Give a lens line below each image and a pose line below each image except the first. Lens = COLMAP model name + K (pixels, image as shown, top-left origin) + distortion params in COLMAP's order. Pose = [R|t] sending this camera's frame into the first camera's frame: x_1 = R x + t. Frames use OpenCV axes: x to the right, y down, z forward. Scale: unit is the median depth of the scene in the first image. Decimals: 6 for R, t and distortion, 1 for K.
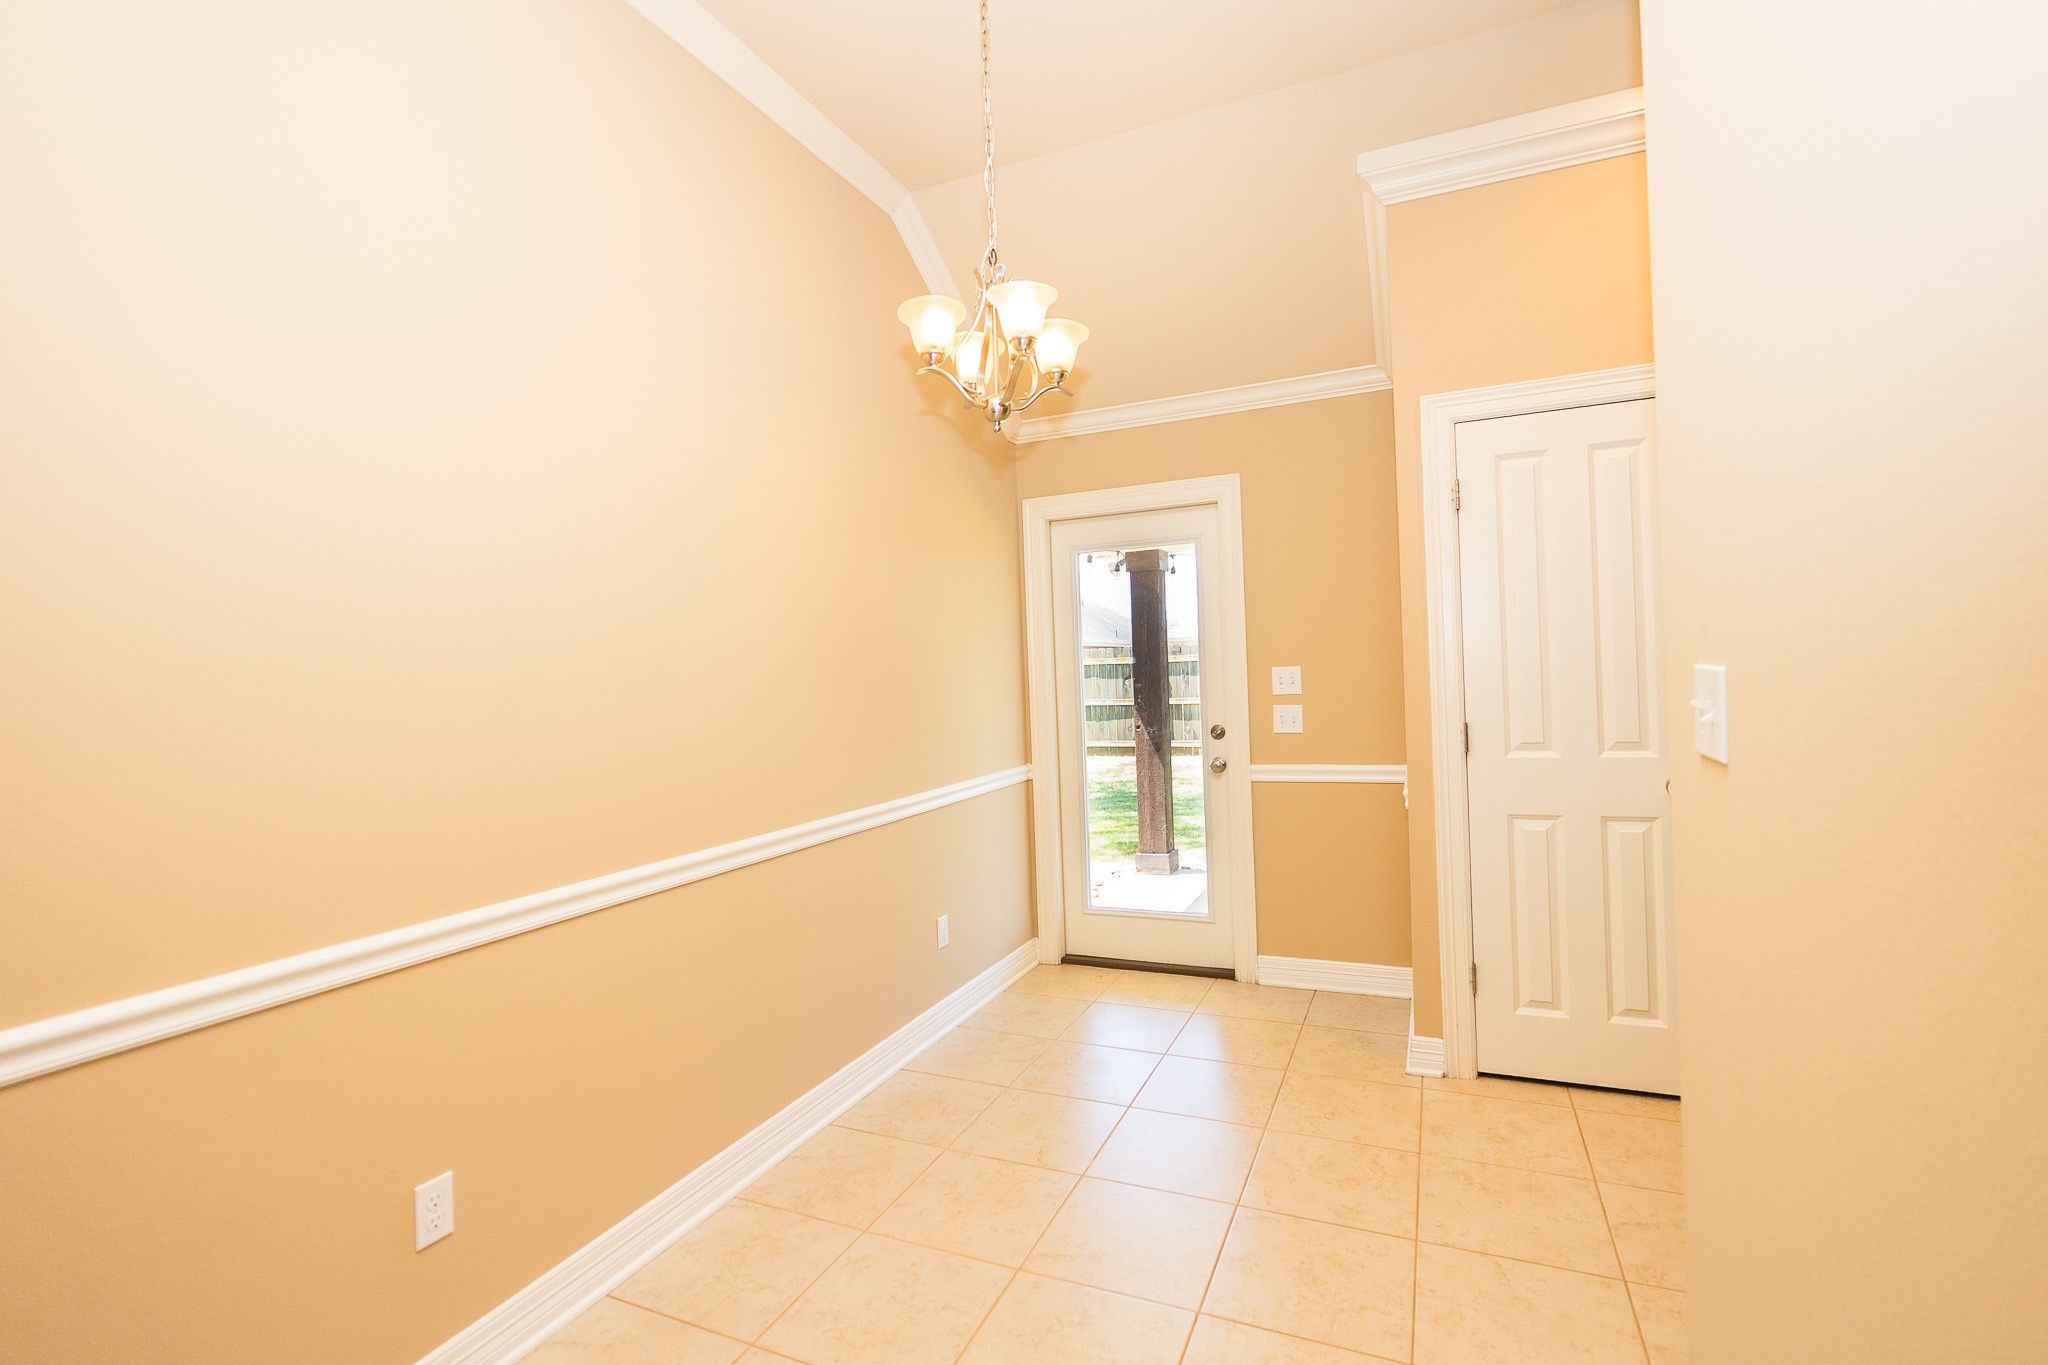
lens RADIAL K [[925.2, 0, 1025.9], [0, 925.2, 677.4], [0, 0, 1]] dist [-0.010193, 0.000477]
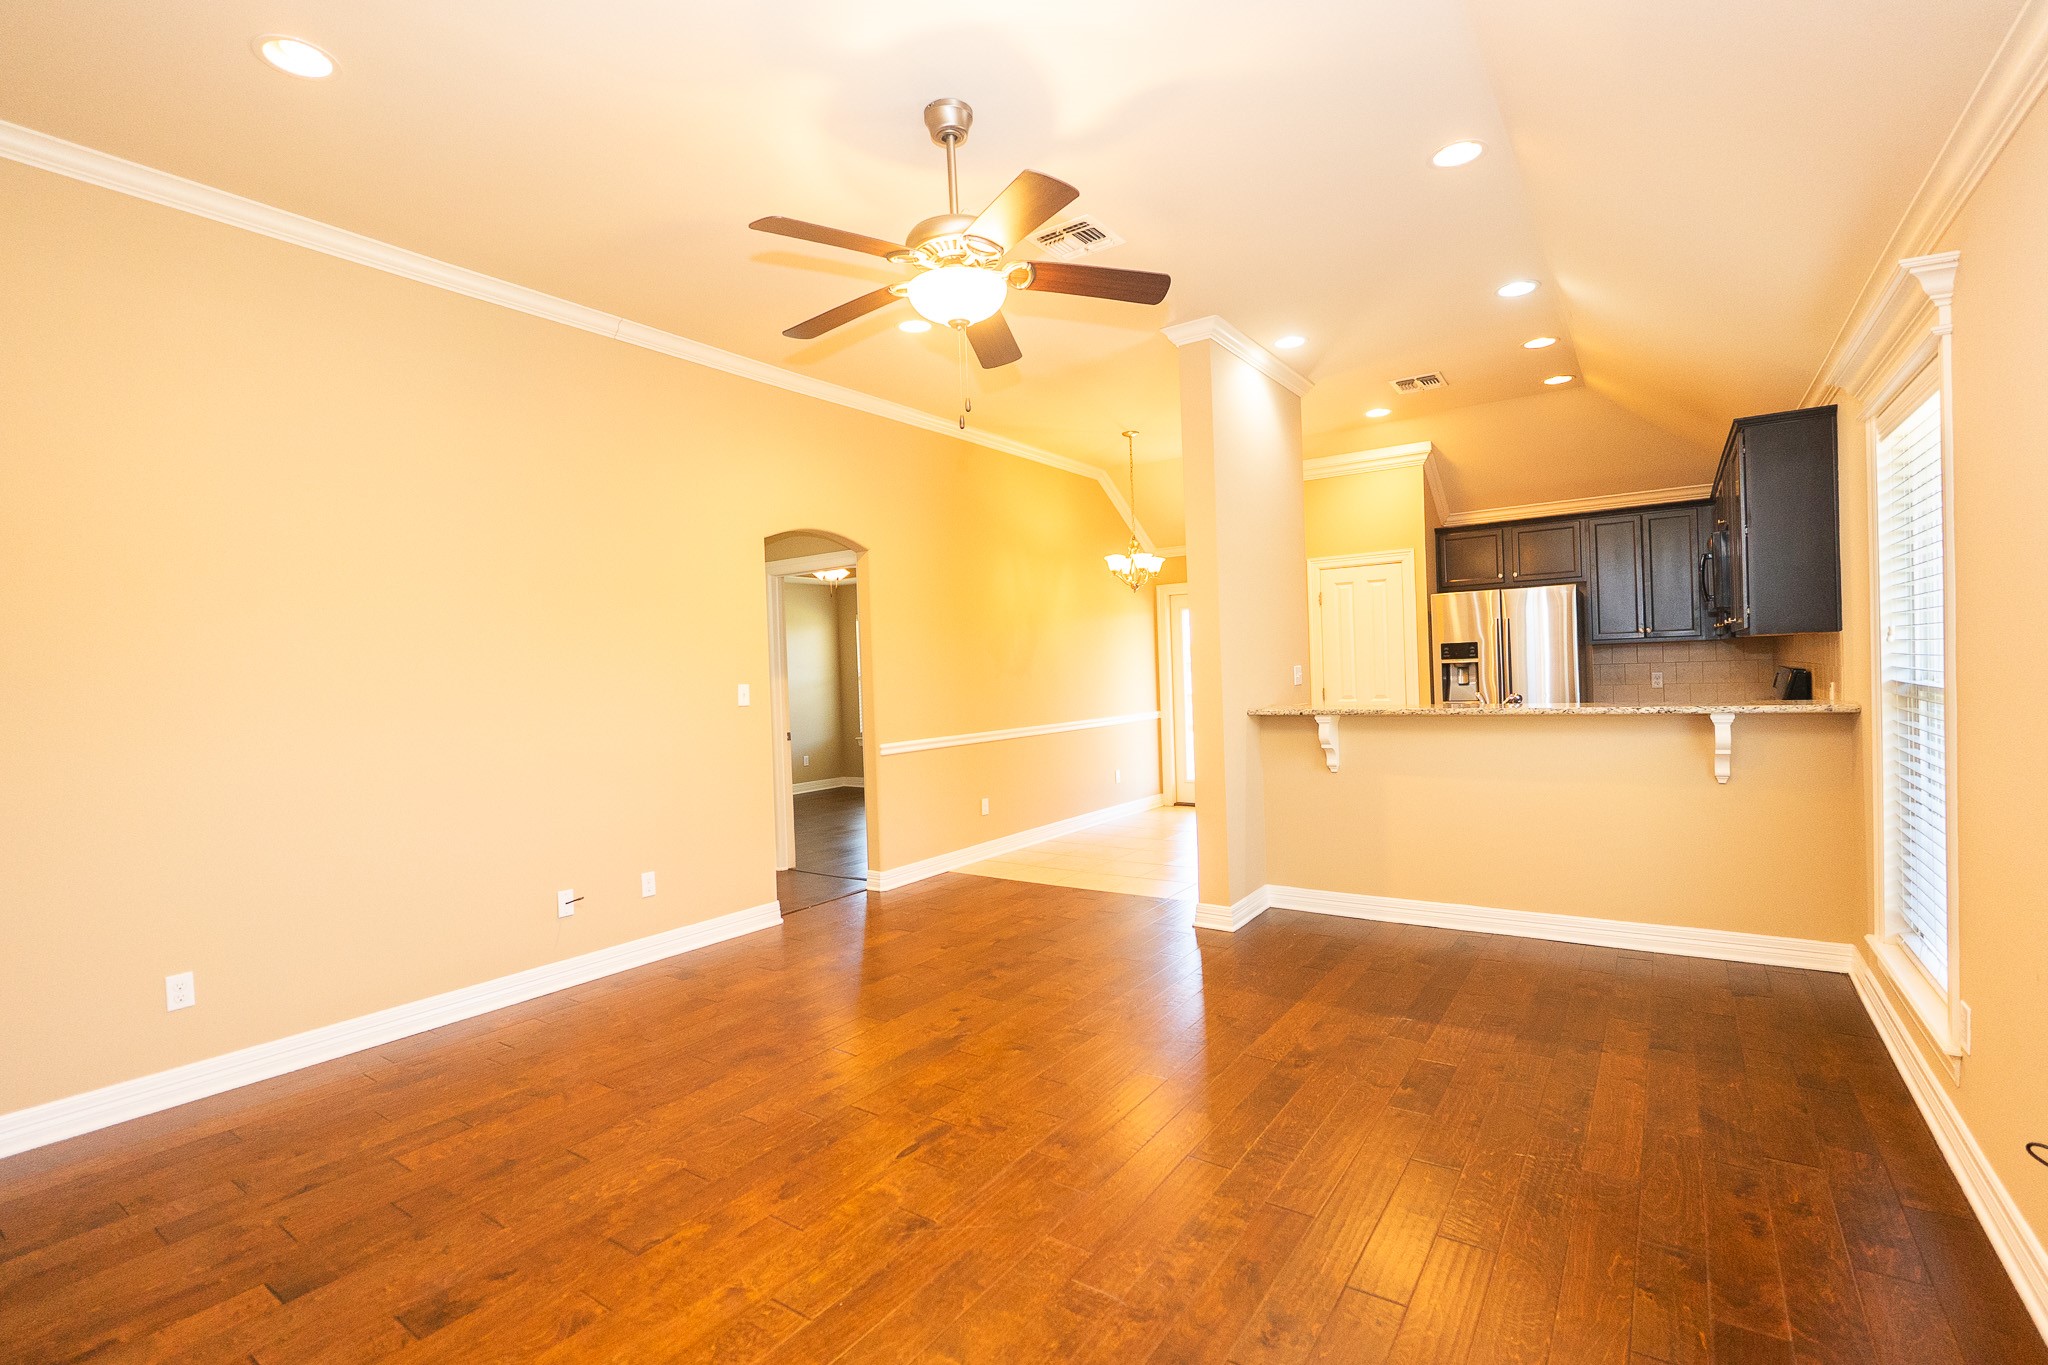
lens RADIAL K [[925.2, 0, 1031.4], [0, 925.2, 669.4], [0, 0, 1]] dist [-0.010193, 0.000477]
pose [[0.982814, 0.002888, -0.184578, 0.115136], [-0.002526, 0.999994, 0.002196, -0.004292], [0.184583, -0.001692, 0.982815, -1.234156]]
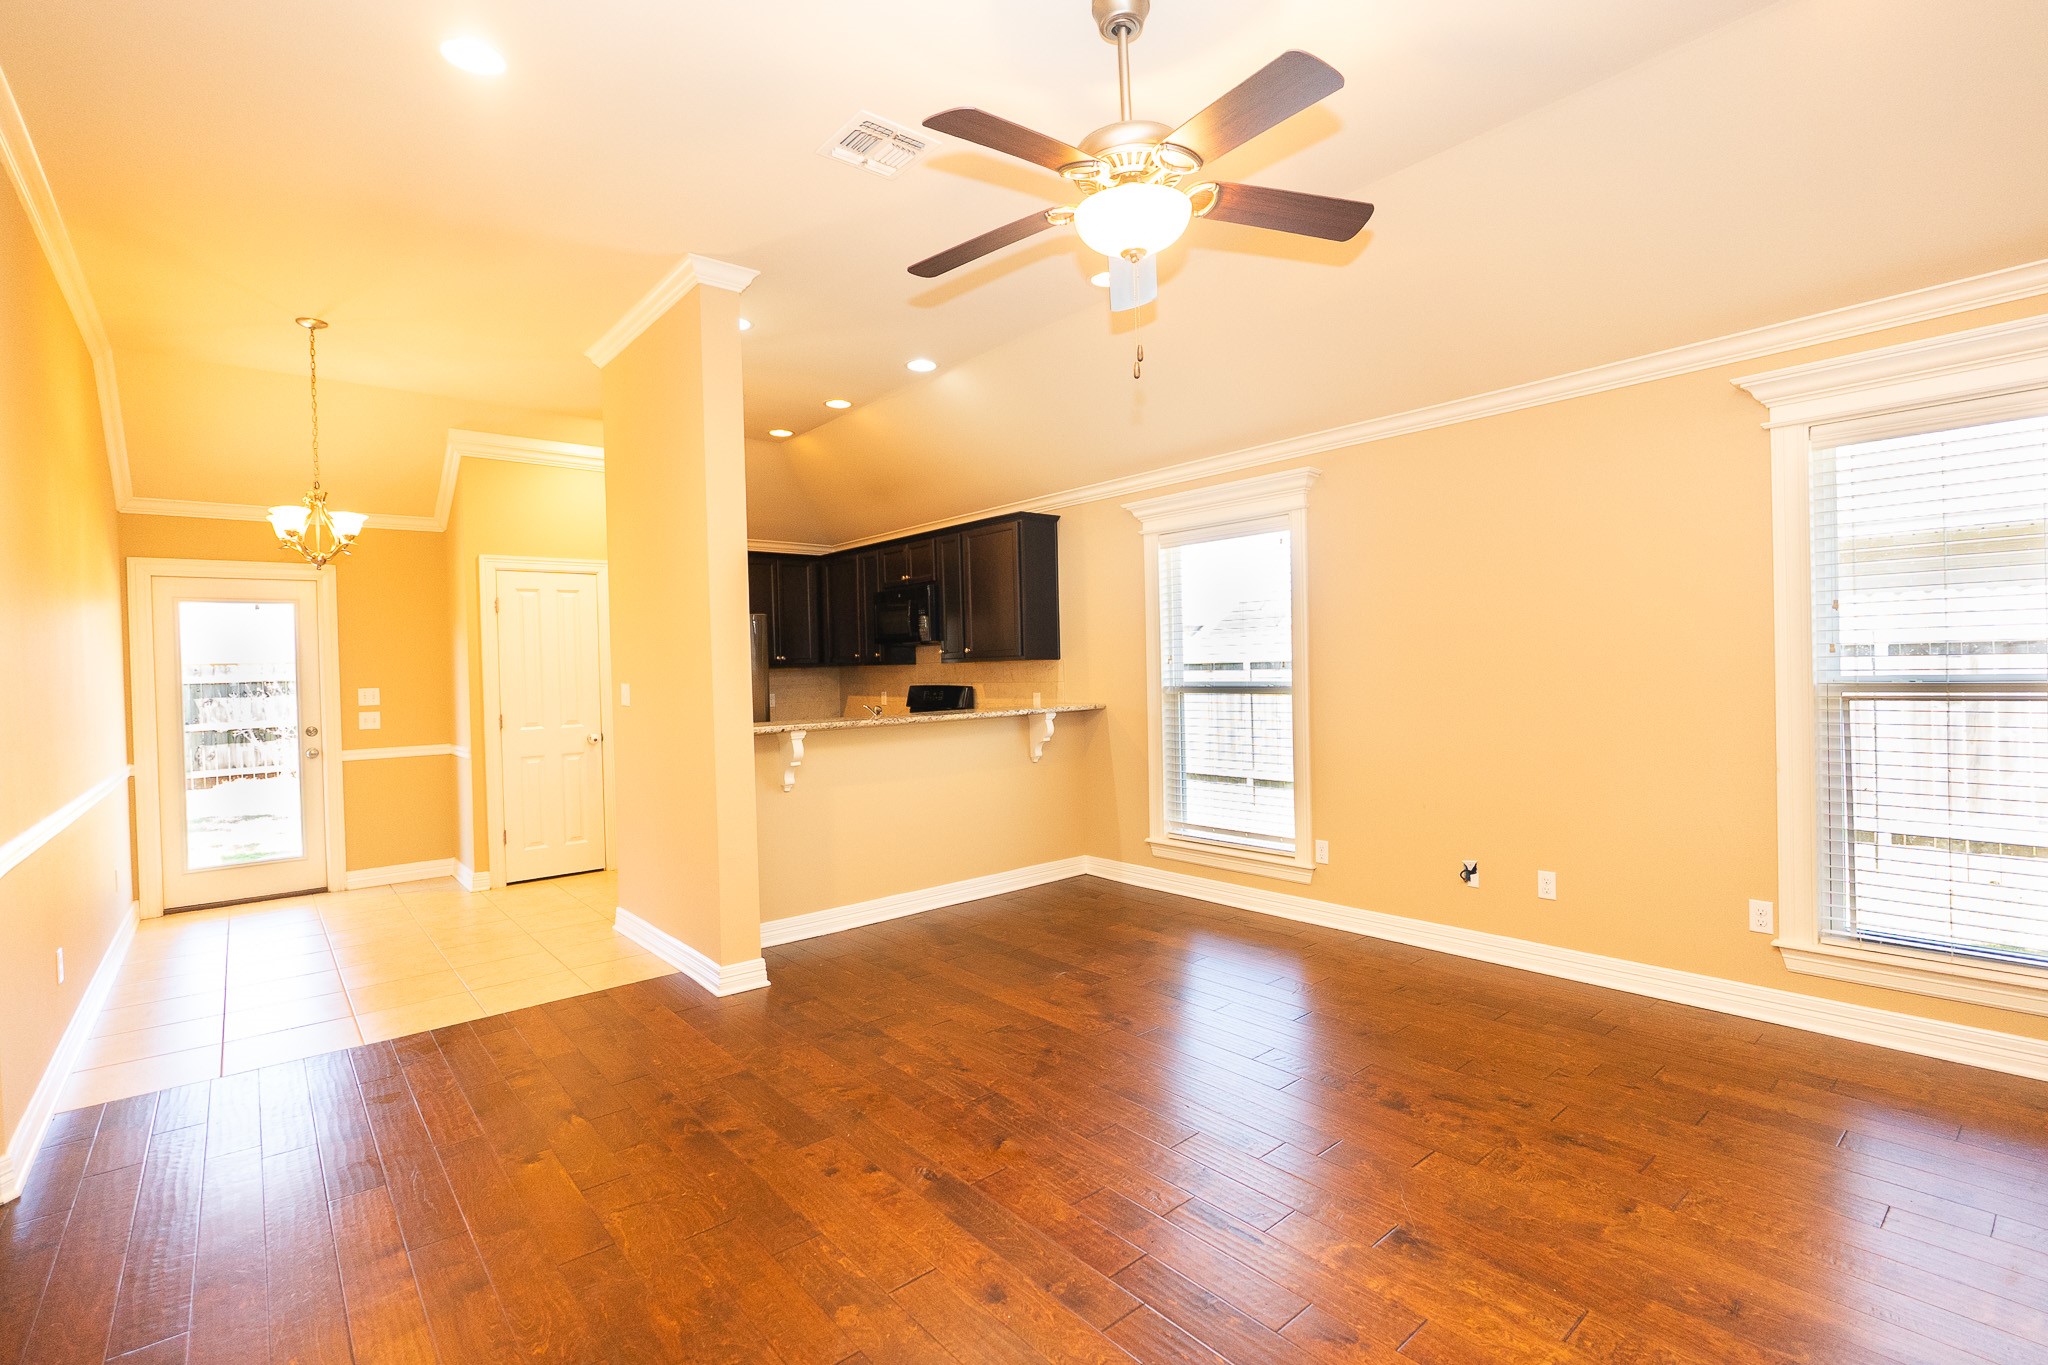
lens RADIAL K [[925.2, 0, 1017.5], [0, 925.2, 686.5], [0, 0, 1]] dist [-0.010193, 0.000477]
pose [[0.427559, 0.014025, 0.903878, -0.675120], [0.009857, 0.999748, -0.020175, 0.027984], [-0.903933, 0.017536, 0.427313, -0.699820]]
